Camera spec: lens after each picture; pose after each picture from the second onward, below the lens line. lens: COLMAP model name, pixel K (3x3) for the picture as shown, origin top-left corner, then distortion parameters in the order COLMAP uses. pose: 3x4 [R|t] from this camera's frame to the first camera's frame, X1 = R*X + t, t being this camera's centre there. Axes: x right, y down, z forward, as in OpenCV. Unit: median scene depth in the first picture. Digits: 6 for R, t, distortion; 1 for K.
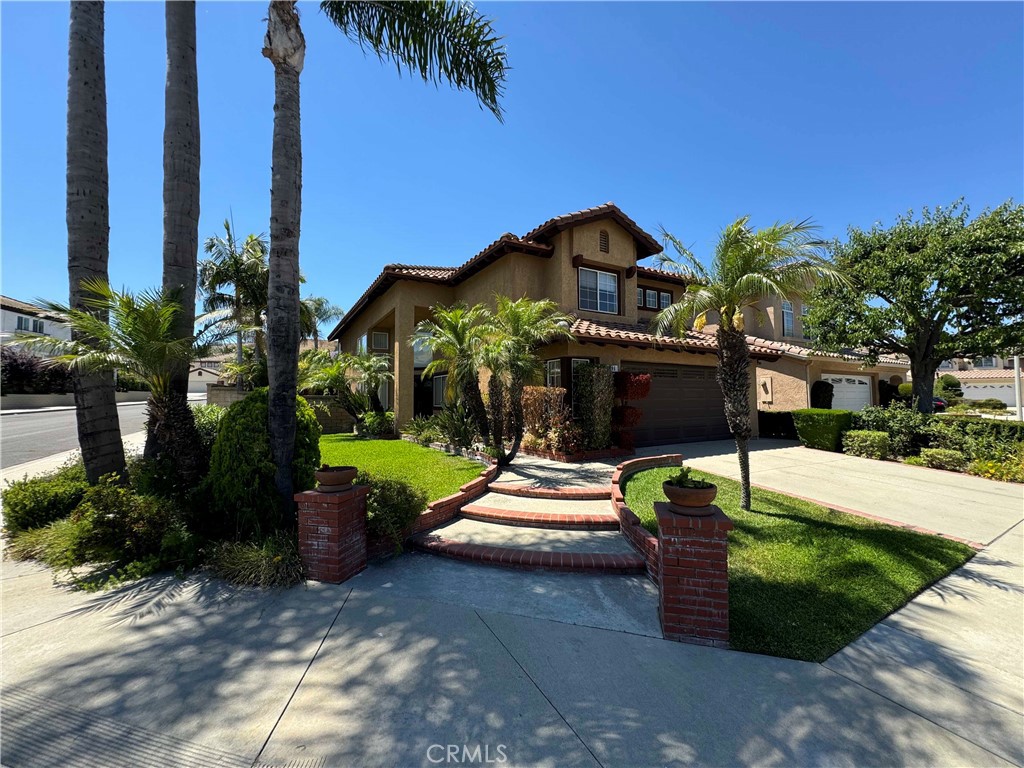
lens RADIAL K [[409.3, 0, 511.3], [0, 409.3, 385.2], [0, 0, 1]] dist [0.001859, 0.000356]
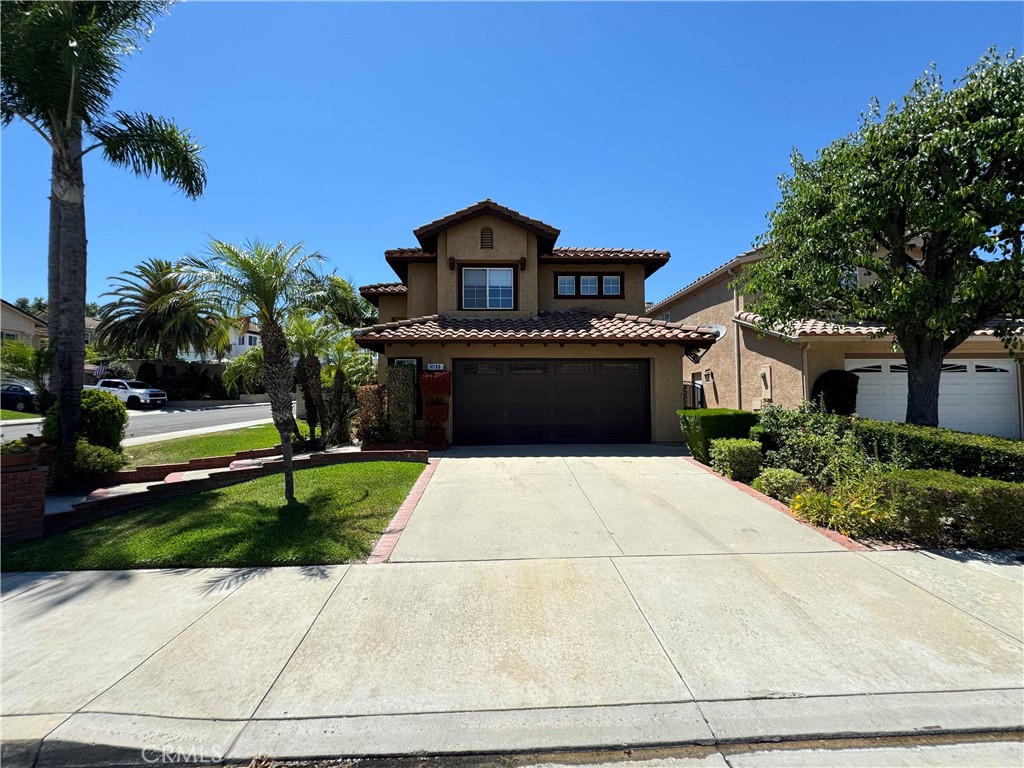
lens RADIAL K [[409.3, 0, 511.4], [0, 409.3, 387.7], [0, 0, 1]] dist [0.001859, 0.000356]
pose [[0.879353, -0.009028, -0.476084, 0.741711], [0.017787, 0.999745, 0.013895, 0.000367], [0.475838, -0.020687, 0.879290, 0.139905]]
